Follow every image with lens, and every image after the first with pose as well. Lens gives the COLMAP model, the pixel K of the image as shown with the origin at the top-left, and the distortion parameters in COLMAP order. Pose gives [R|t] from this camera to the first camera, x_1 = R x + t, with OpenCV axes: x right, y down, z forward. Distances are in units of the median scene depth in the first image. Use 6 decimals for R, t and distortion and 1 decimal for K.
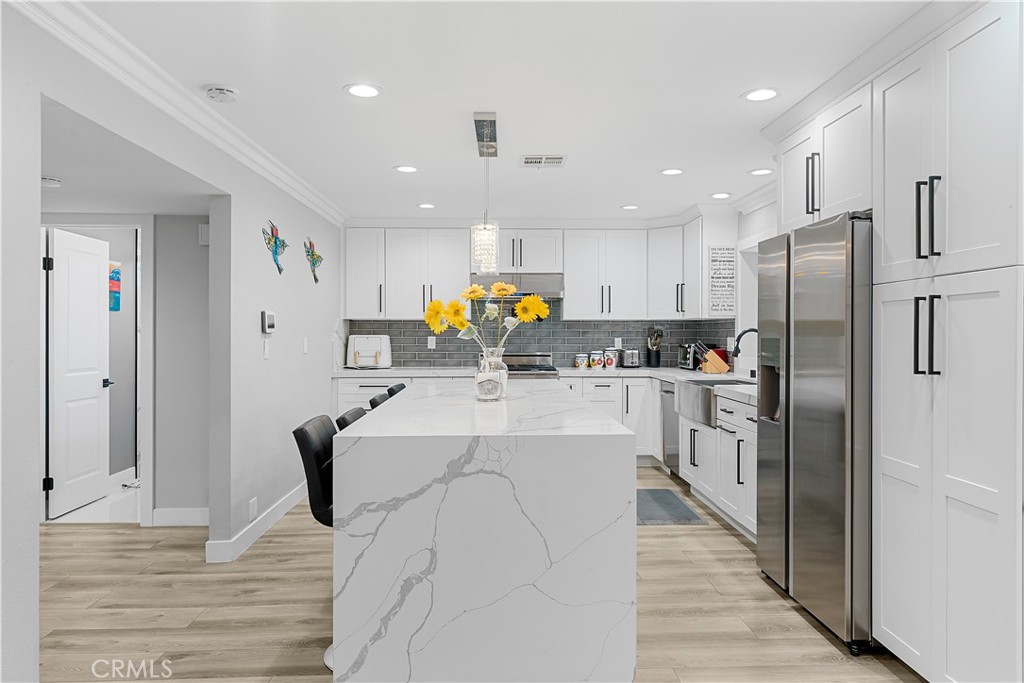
lens RADIAL K [[695.5, 0, 511.2], [0, 695.5, 337.2], [0, 0, 1]] dist [-0.008010, 0.001019]
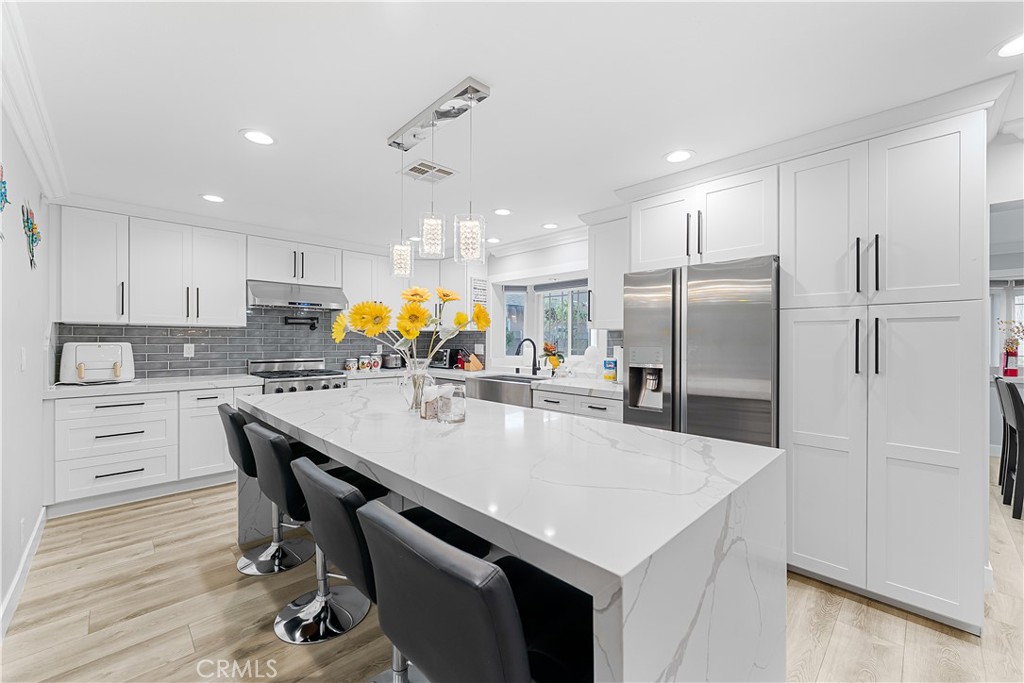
lens RADIAL K [[415.4, 0, 519.6], [0, 415.4, 340.7], [0, 0, 1]] dist [-0.004719, -0.000159]
pose [[0.727395, 0.003272, 0.686211, -0.201513], [-0.000702, 0.999992, -0.004024, -0.003937], [-0.686219, 0.002445, 0.727391, 0.344911]]
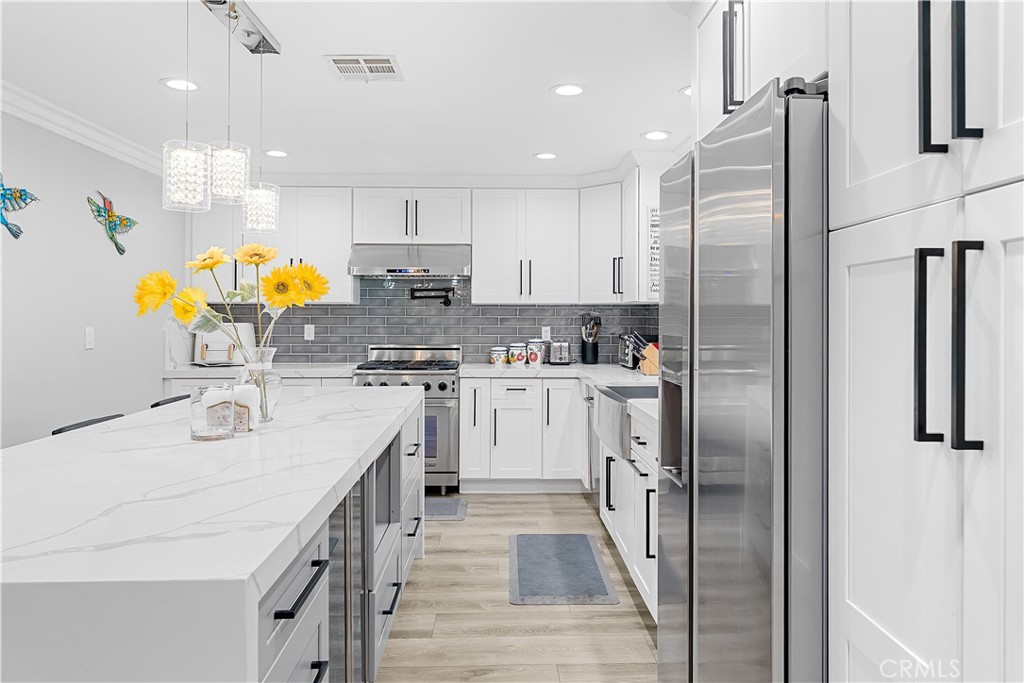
lens RADIAL K [[695.5, 0, 516.5], [0, 695.5, 315.5], [0, 0, 1]] dist [-0.008010, 0.001019]
pose [[0.999997, 0.001212, -0.002342, 0.143450], [-0.001229, 0.999970, -0.007619, -0.006581], [0.002333, 0.007622, 0.999968, 0.244232]]
